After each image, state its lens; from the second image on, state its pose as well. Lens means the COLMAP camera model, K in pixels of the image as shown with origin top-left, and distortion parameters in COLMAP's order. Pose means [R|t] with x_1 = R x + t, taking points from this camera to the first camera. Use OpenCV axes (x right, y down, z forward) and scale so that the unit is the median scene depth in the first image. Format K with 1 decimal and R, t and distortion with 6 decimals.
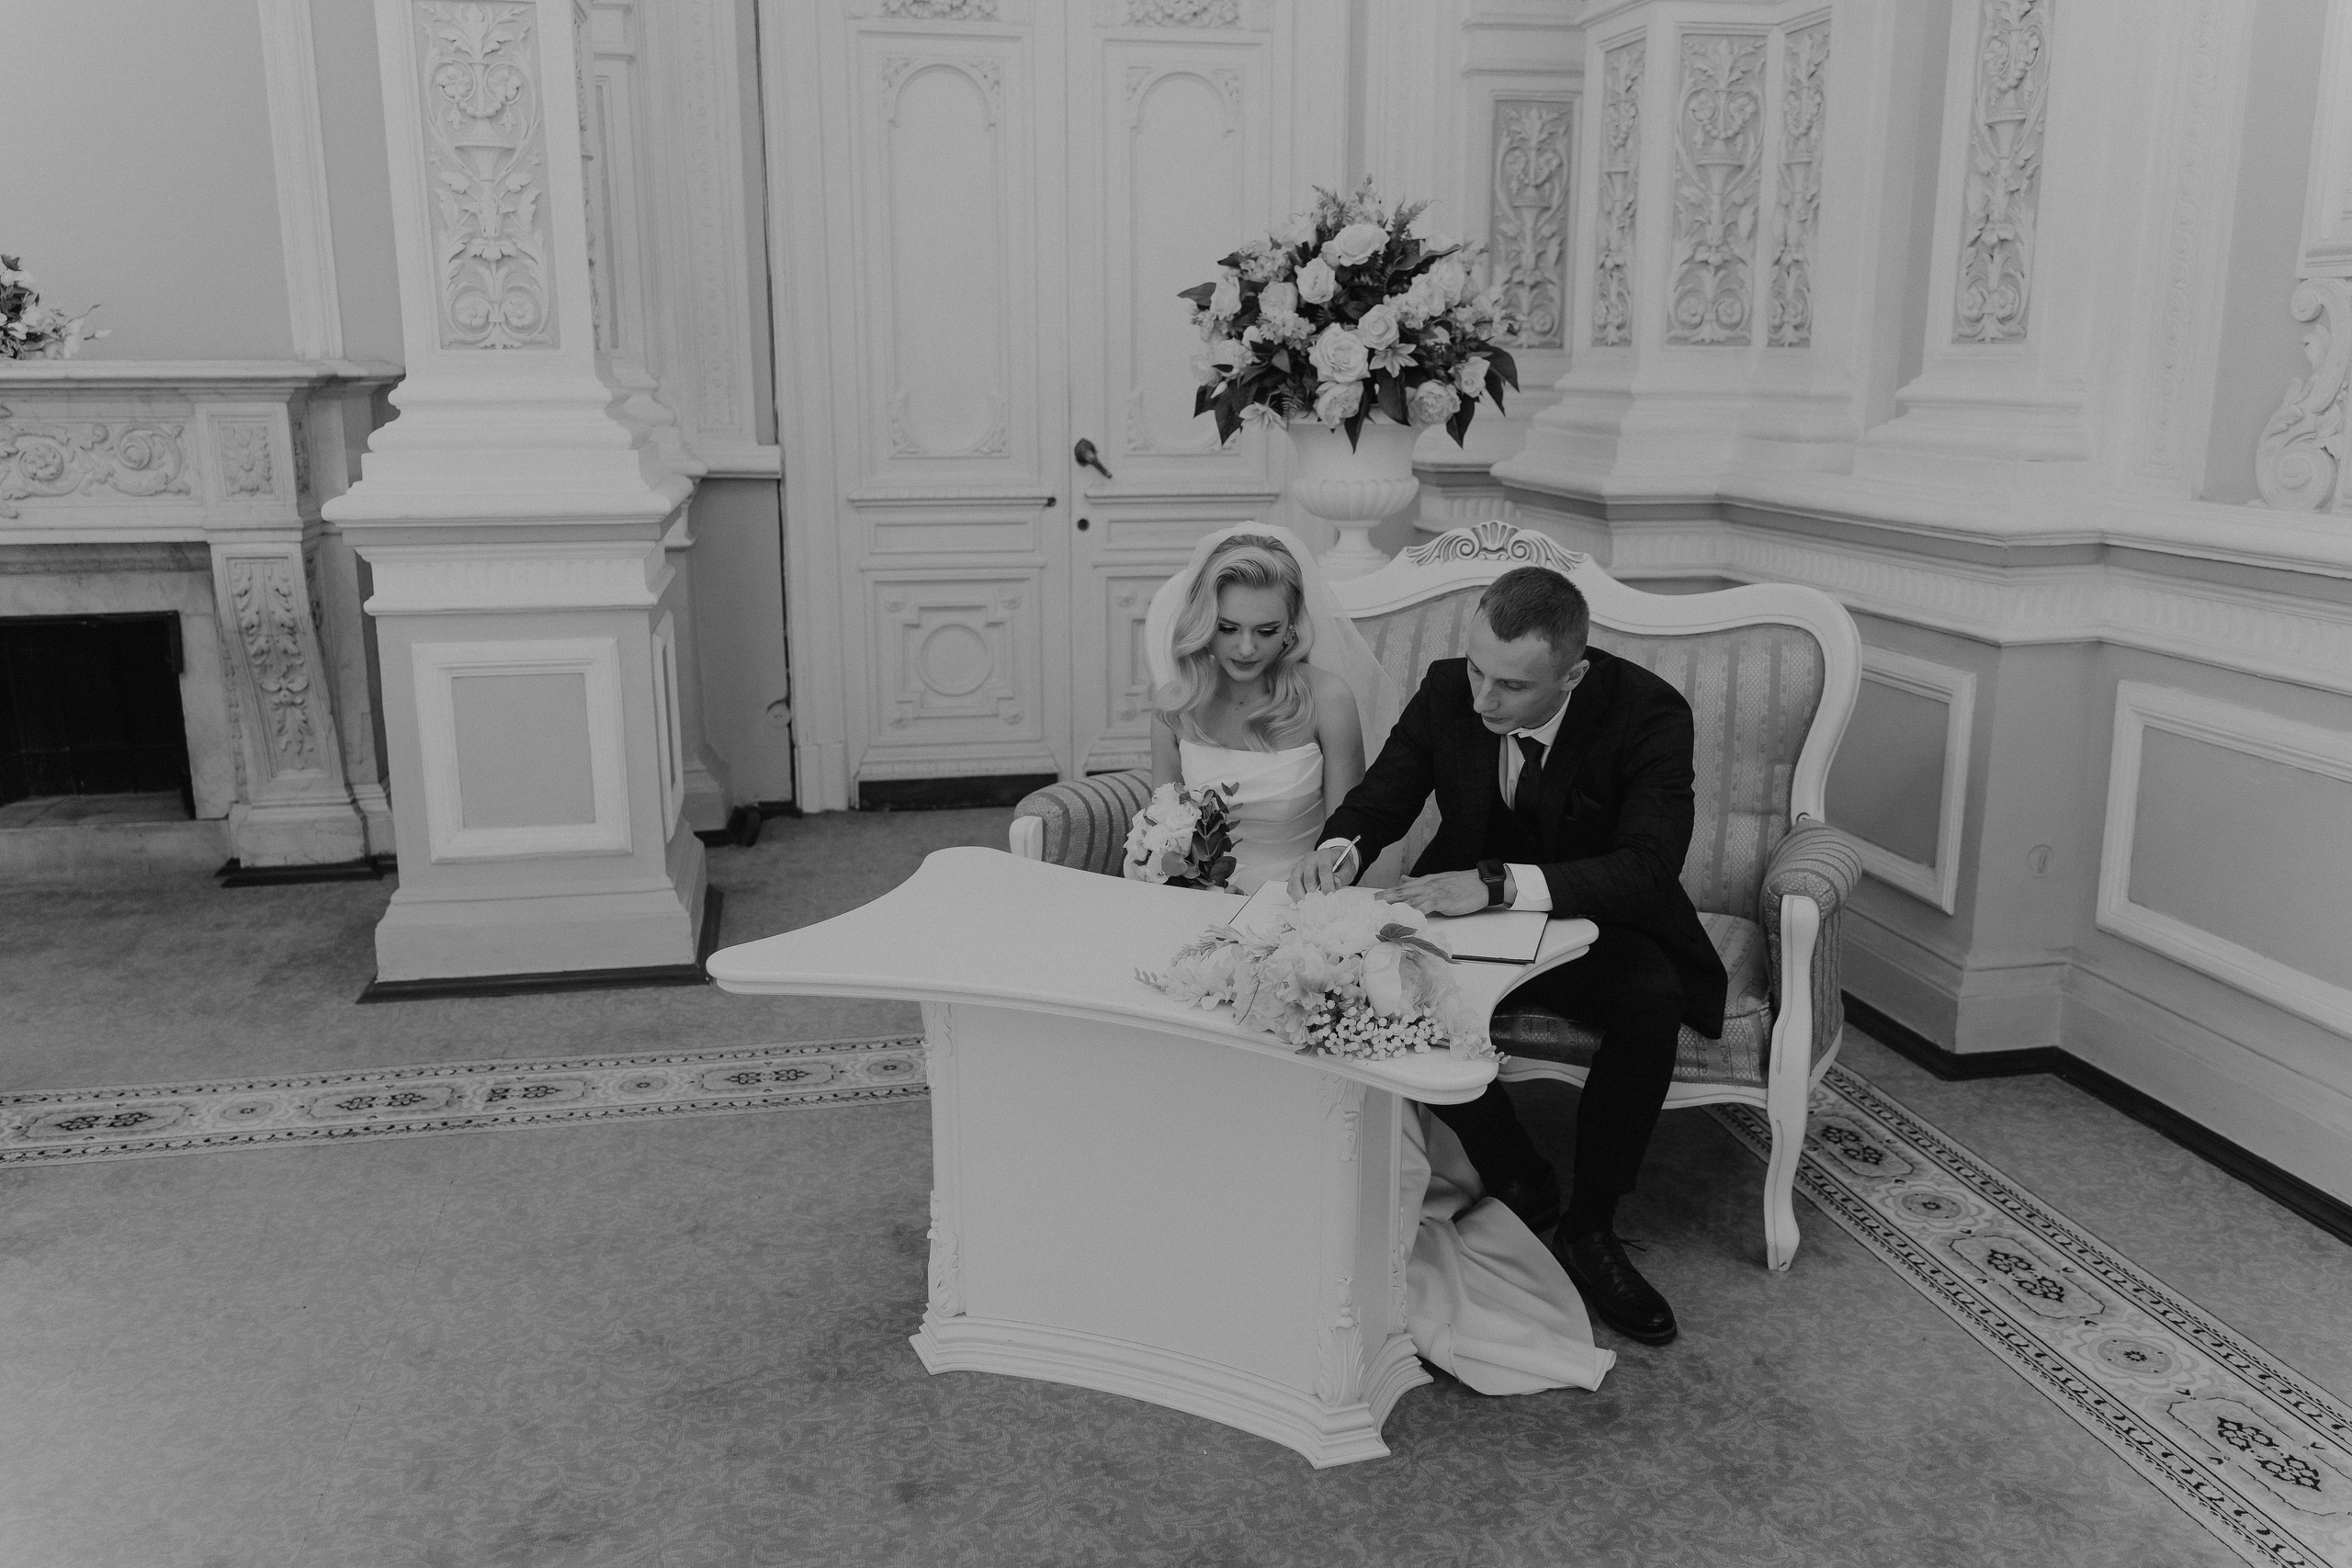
lens RADIAL K [[1874.9, 0, 1168.2], [0, 1874.9, 781.0], [0, 0, 1]] dist [-0.013050, 0.003959]
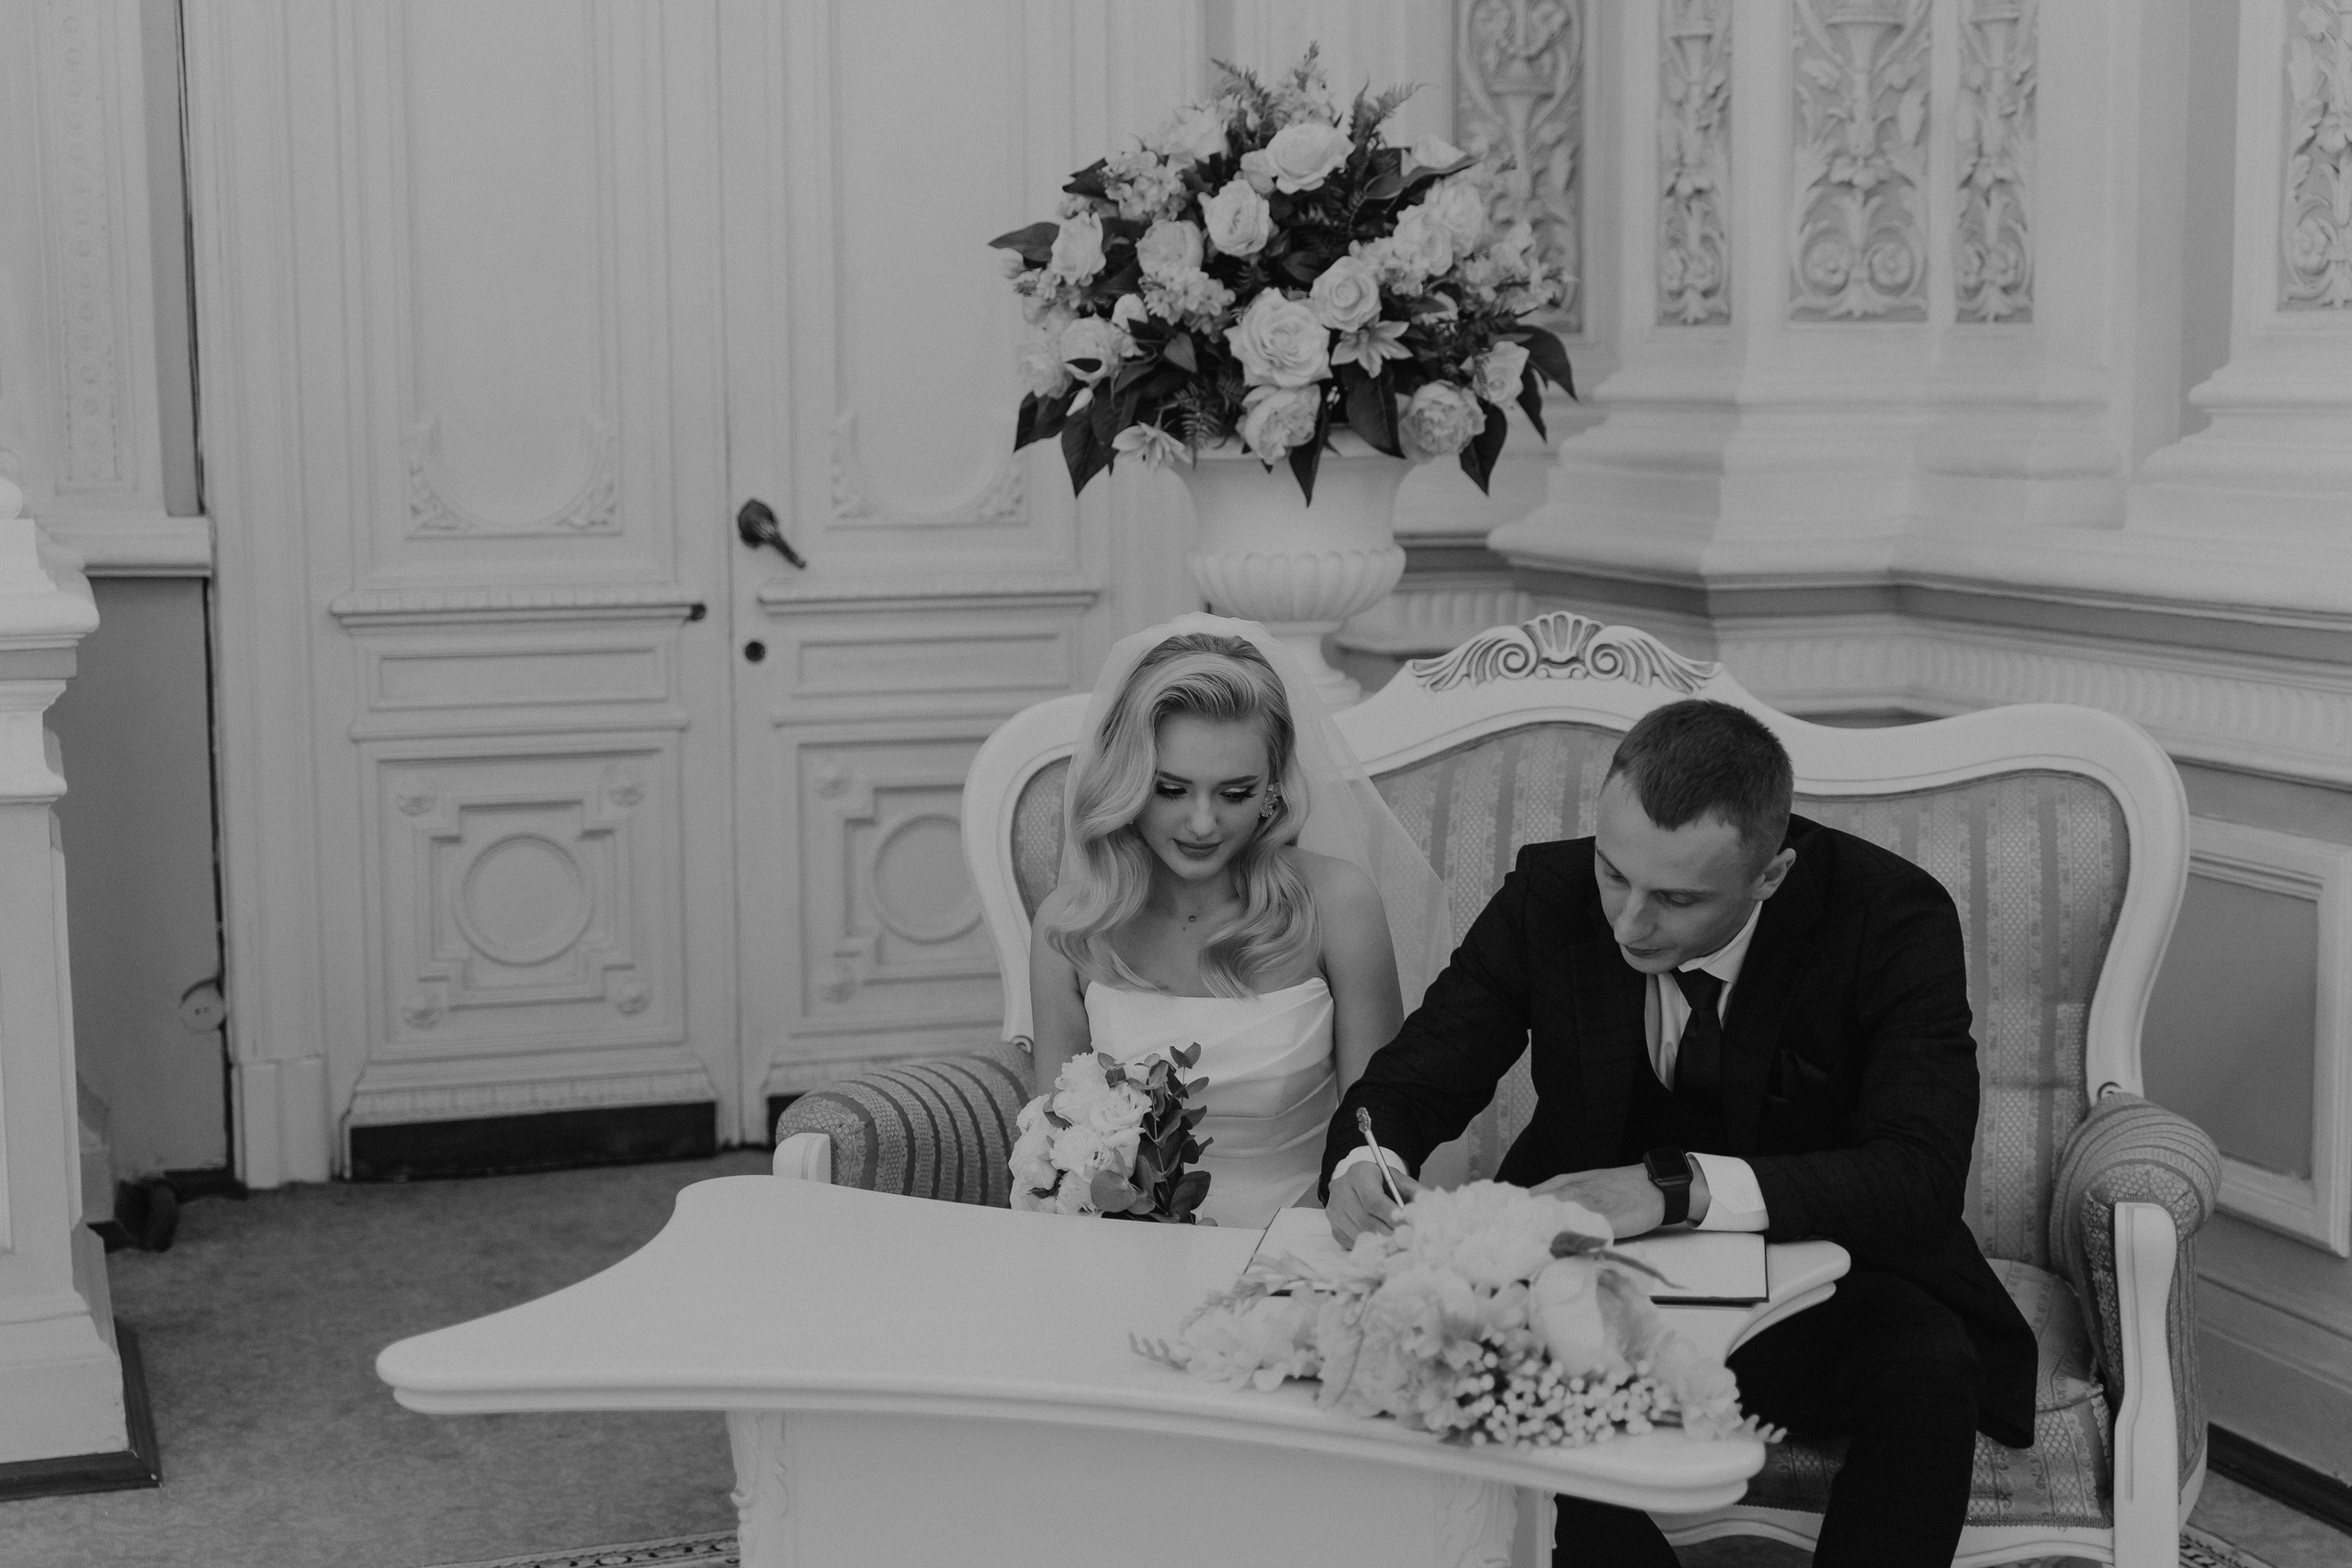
lens RADIAL K [[3569.4, 0, 1136.5], [0, 3569.4, 791.2], [0, 0, 1]] dist [0.036497, -0.065084]
pose [[0.992993, -0.023657, 0.115782, -0.085221], [0.035620, 0.994108, -0.102371, 0.026302], [-0.112678, 0.105778, 0.987985, -0.088505]]
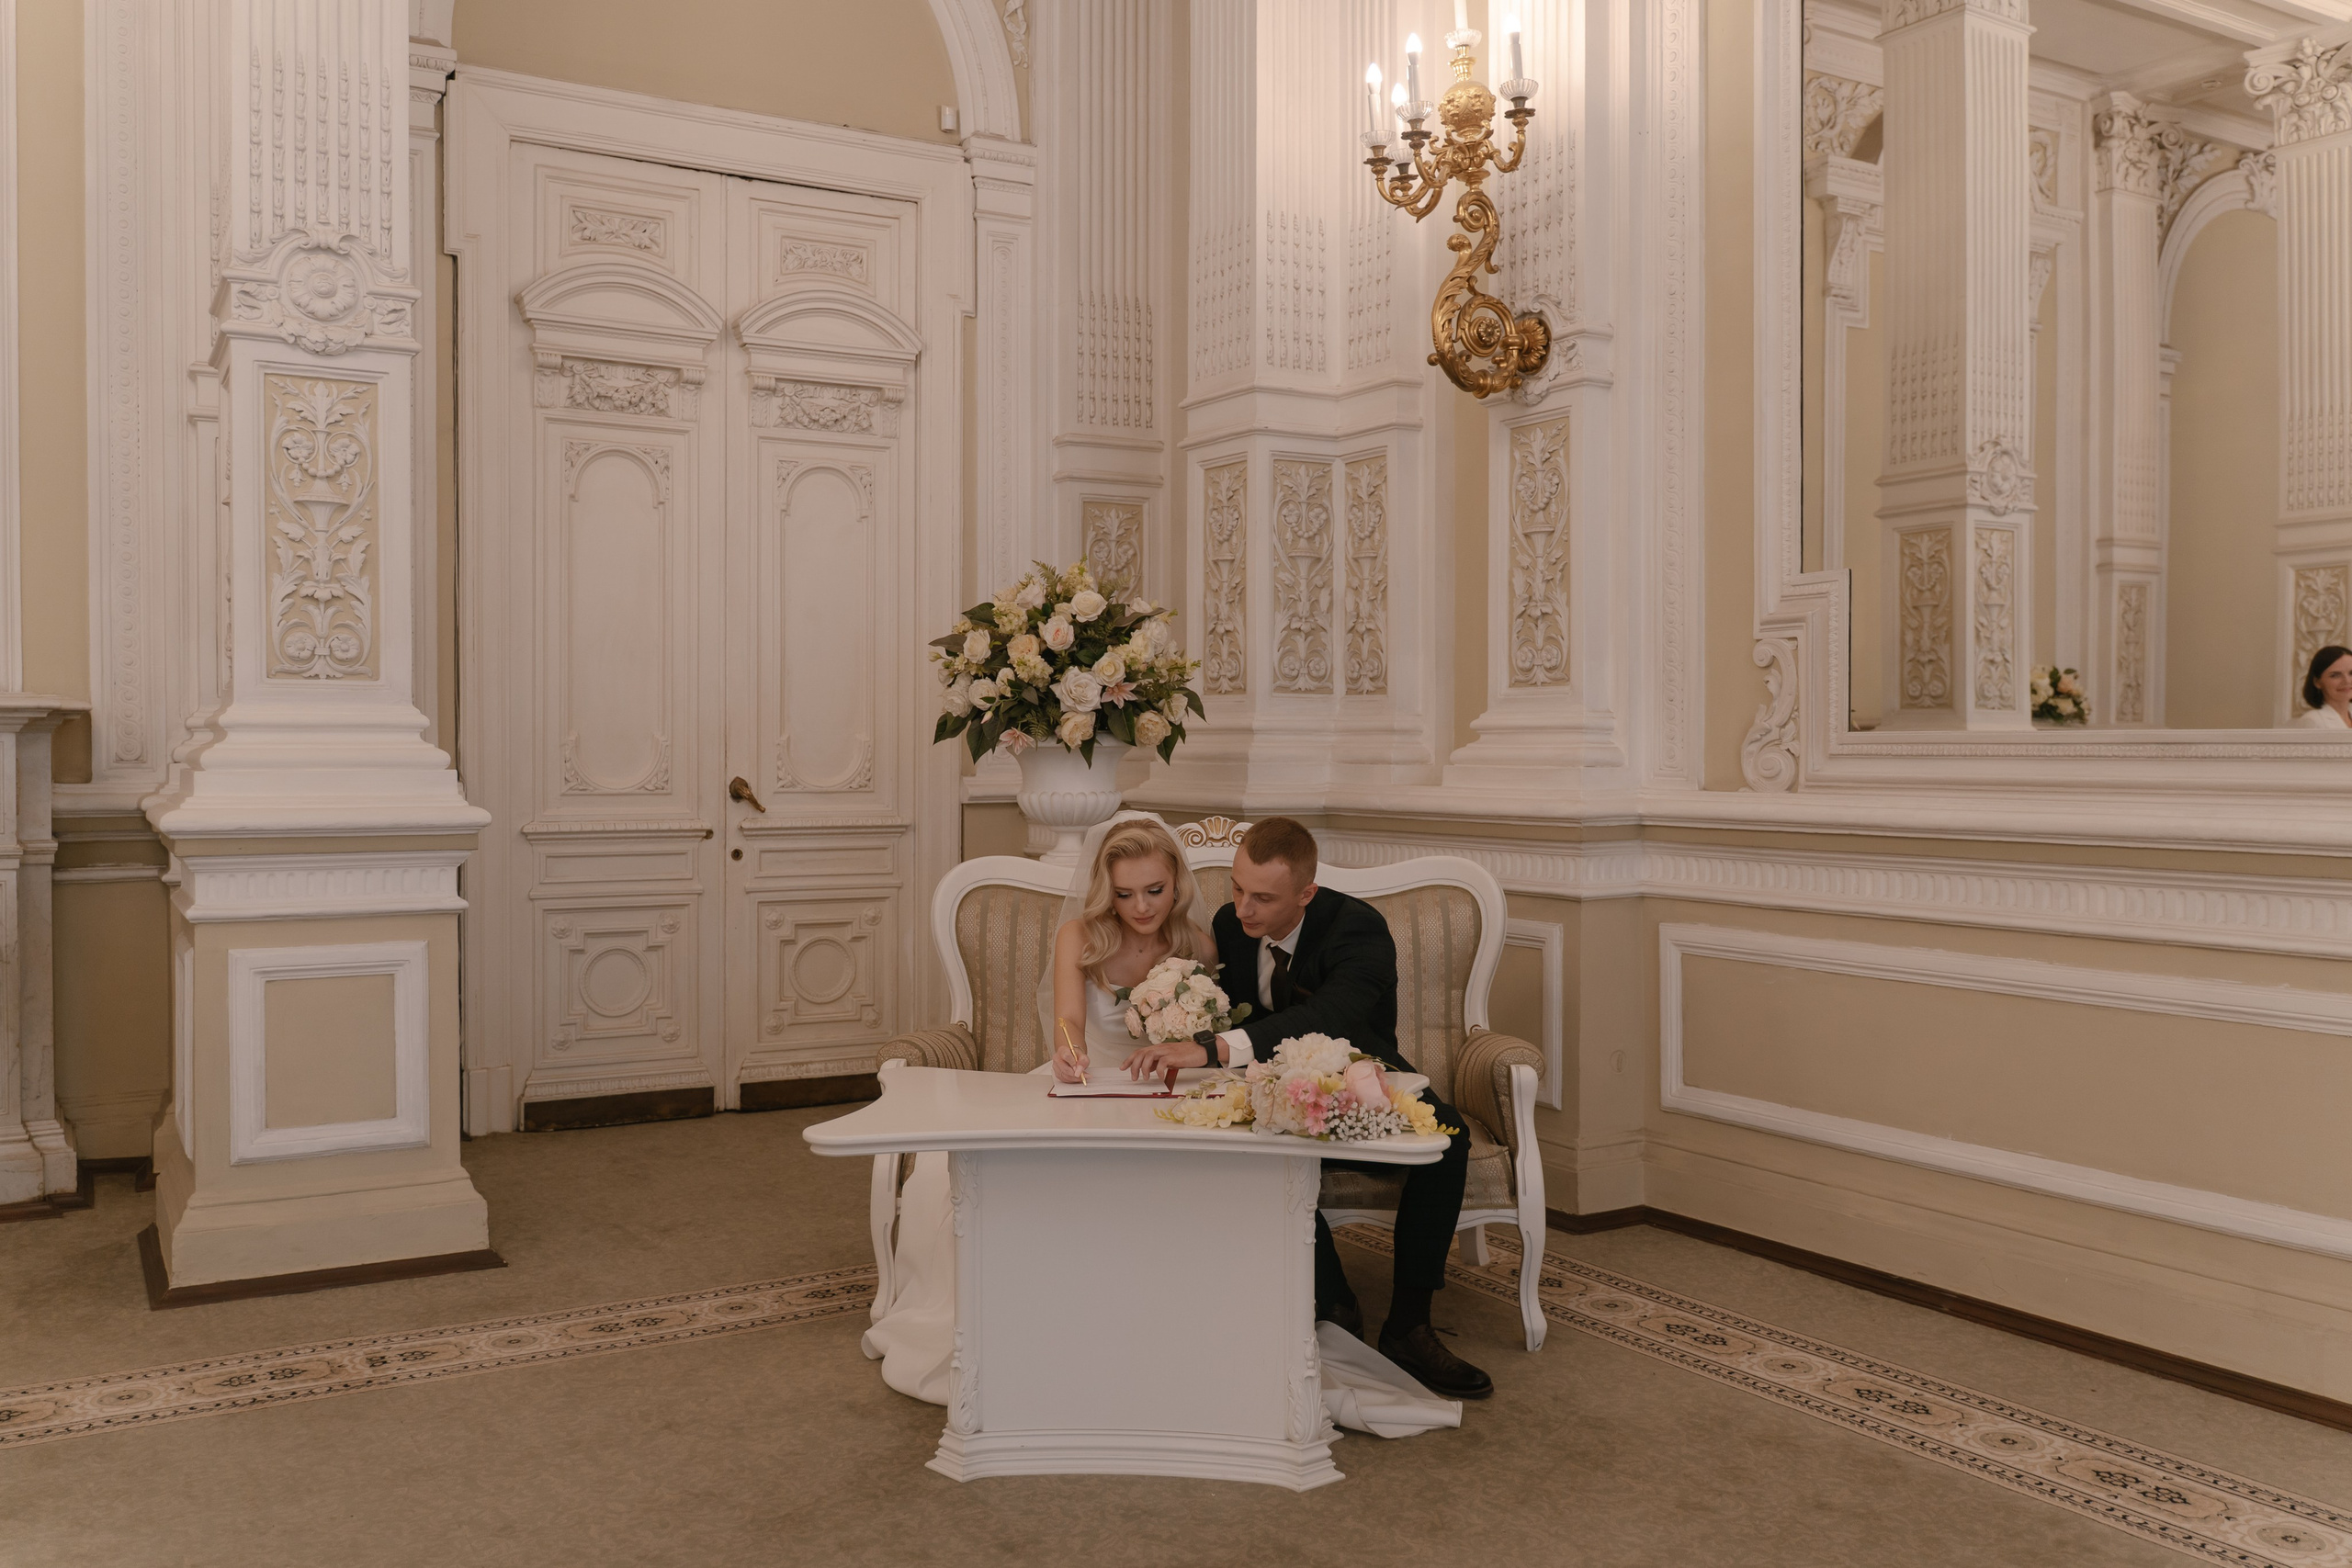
lens RADIAL K [[1922.3, 0, 1155.2], [0, 1922.3, 777.6], [0, 0, 1]] dist [-0.013594, 0.006434]
pose [[0.943948, -0.003344, 0.330076, -0.278495], [0.070638, 0.978831, -0.192094, 0.078397], [-0.322446, 0.204643, 0.924202, -0.188876]]
